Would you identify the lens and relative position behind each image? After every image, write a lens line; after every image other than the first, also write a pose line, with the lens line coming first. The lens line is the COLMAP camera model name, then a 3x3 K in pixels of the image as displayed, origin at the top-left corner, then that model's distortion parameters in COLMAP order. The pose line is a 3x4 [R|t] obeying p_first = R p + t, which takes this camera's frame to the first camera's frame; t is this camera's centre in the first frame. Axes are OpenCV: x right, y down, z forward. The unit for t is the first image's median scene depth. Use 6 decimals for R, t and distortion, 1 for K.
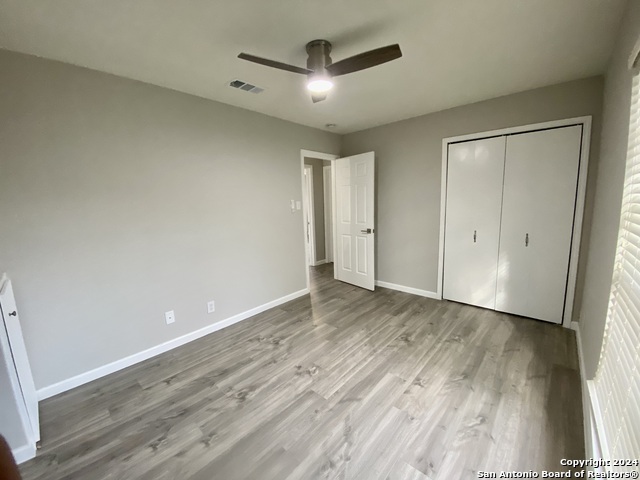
lens RADIAL K [[258.8, 0, 318.3], [0, 258.8, 238.2], [0, 0, 1]] dist [0.048026, -0.035976]
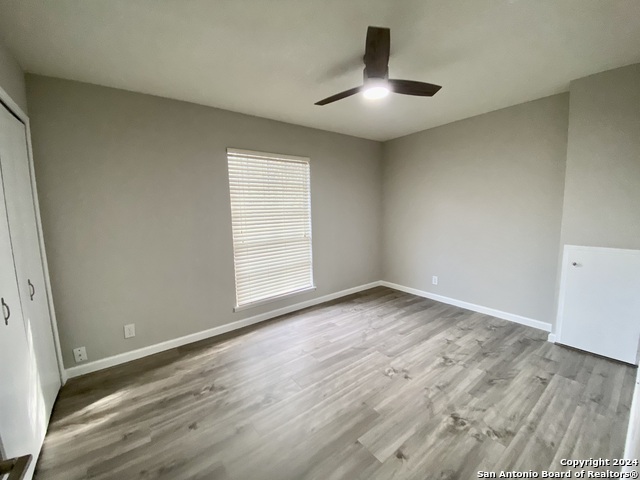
lens RADIAL K [[258.8, 0, 318.3], [0, 258.8, 238.2], [0, 0, 1]] dist [0.048026, -0.035976]
pose [[-0.980877, 0.035334, 0.191395, 0.043426], [0.081856, 0.967076, 0.240965, -0.262251], [-0.176579, 0.252024, -0.951475, 1.891885]]
